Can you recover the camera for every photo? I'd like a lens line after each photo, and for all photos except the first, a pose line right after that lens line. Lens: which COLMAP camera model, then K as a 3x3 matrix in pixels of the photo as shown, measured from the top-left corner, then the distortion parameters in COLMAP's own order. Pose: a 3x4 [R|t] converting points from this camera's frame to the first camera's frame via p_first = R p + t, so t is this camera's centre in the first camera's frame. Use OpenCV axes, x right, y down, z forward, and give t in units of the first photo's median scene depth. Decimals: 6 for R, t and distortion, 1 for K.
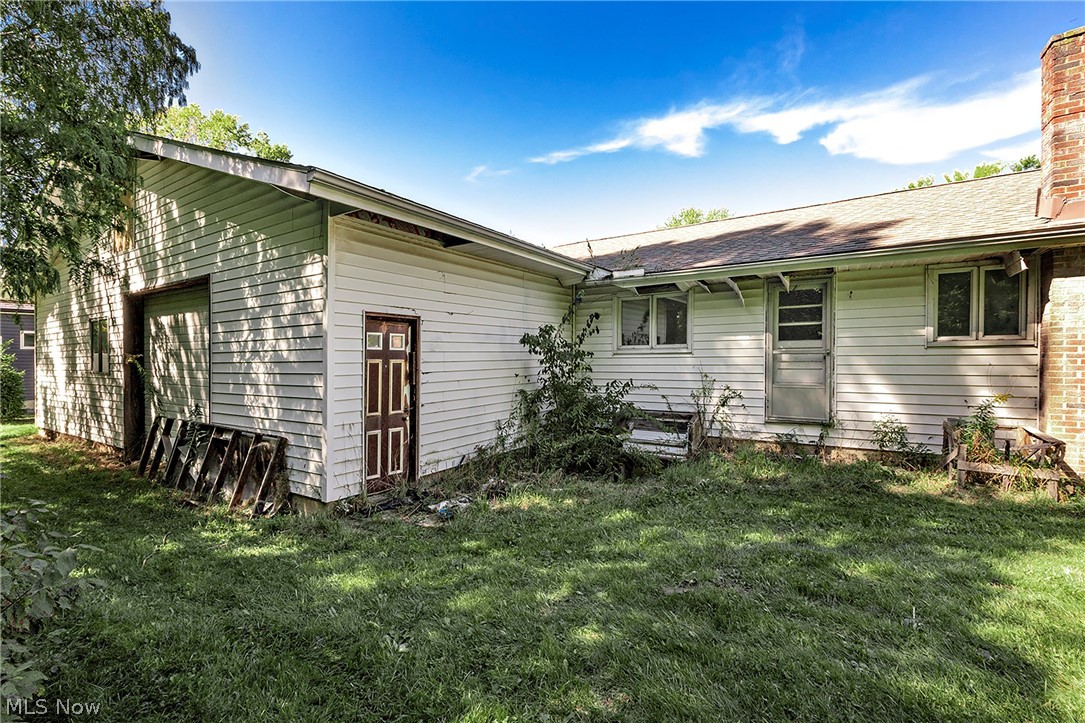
lens RADIAL K [[495.6, 0, 489.8], [0, 495.6, 360.3], [0, 0, 1]] dist [-0.006056, -0.000344]
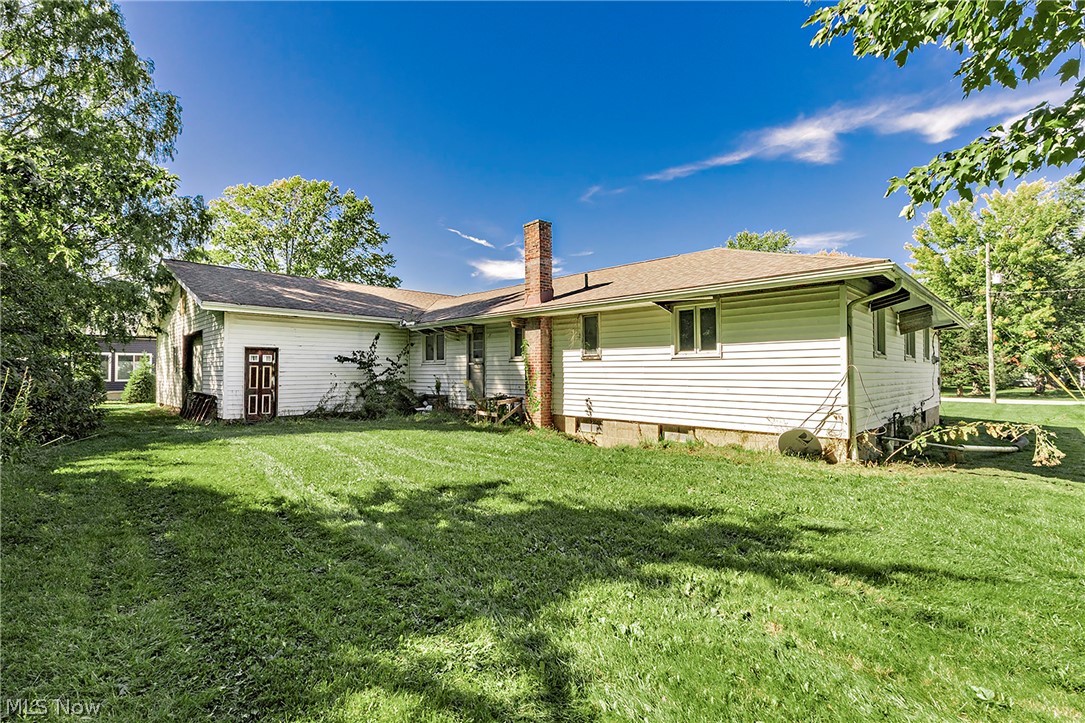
lens RADIAL K [[495.6, 0, 549.4], [0, 495.6, 361.1], [0, 0, 1]] dist [-0.006056, -0.000344]
pose [[0.989574, 0.003975, -0.143973, 0.808386], [-0.007718, 0.999646, -0.025449, 0.013659], [0.143821, 0.026294, 0.989254, -0.625617]]
